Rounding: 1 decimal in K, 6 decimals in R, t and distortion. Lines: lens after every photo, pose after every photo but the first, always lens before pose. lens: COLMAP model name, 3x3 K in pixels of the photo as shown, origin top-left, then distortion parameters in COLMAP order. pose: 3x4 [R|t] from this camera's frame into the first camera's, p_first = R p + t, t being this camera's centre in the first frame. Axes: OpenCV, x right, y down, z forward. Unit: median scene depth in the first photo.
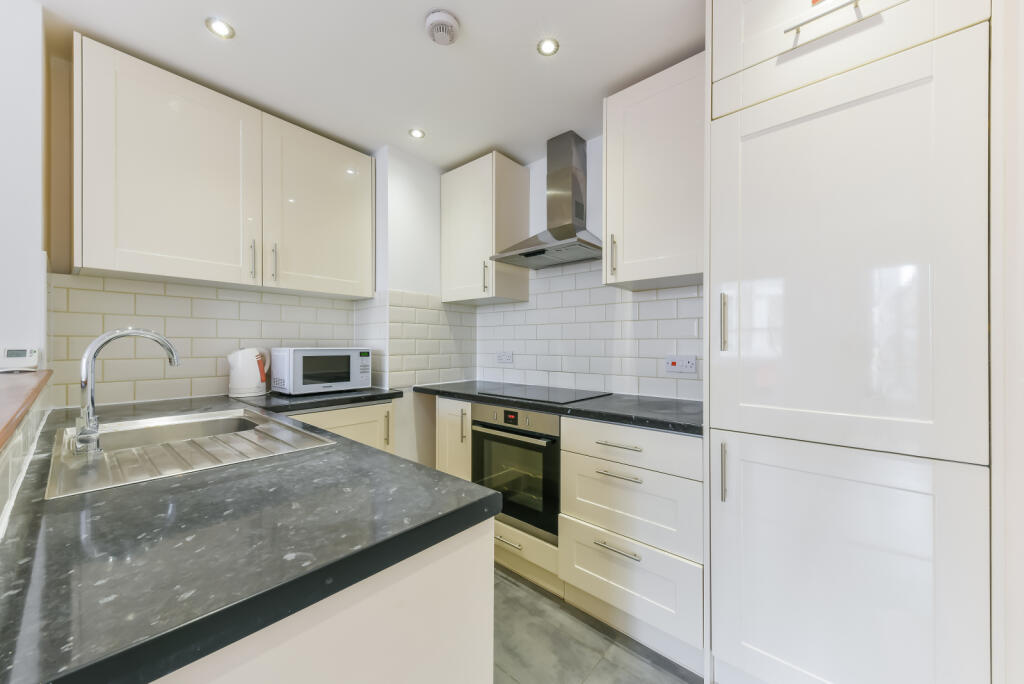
lens RADIAL K [[375.4, 0, 511.9], [0, 375.4, 346.0], [0, 0, 1]] dist [0.000419, 0.000246]
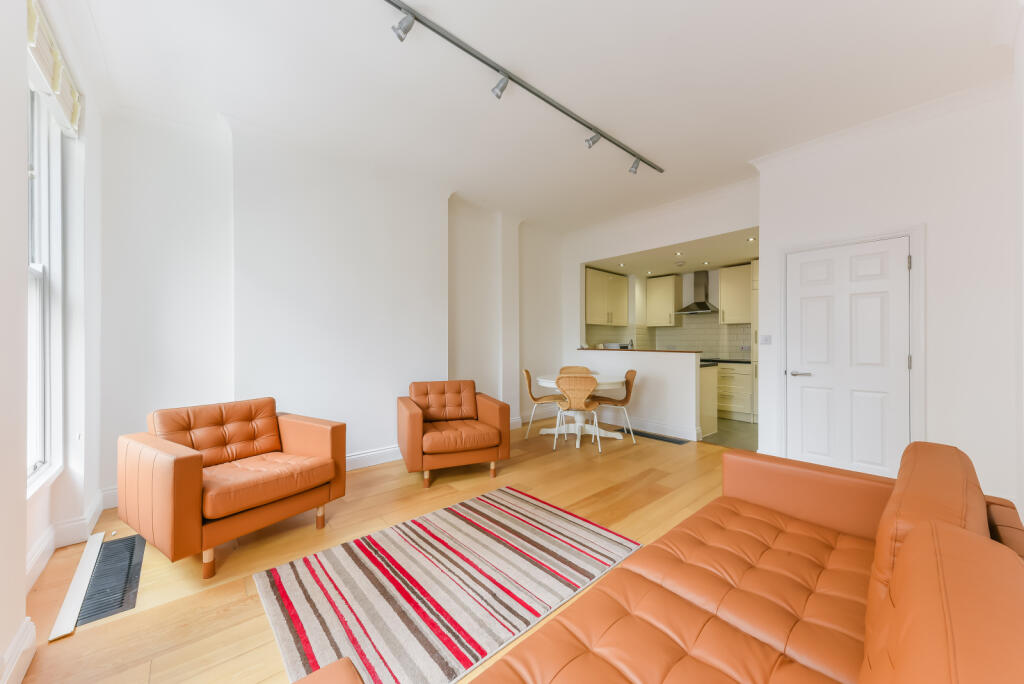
lens RADIAL K [[375.4, 0, 513.7], [0, 375.4, 337.5], [0, 0, 1]] dist [0.000419, 0.000246]
pose [[0.993715, -0.009413, -0.111547, -0.960963], [0.008828, 0.999945, -0.005734, -0.036288], [0.111594, 0.004713, 0.993743, -2.011819]]
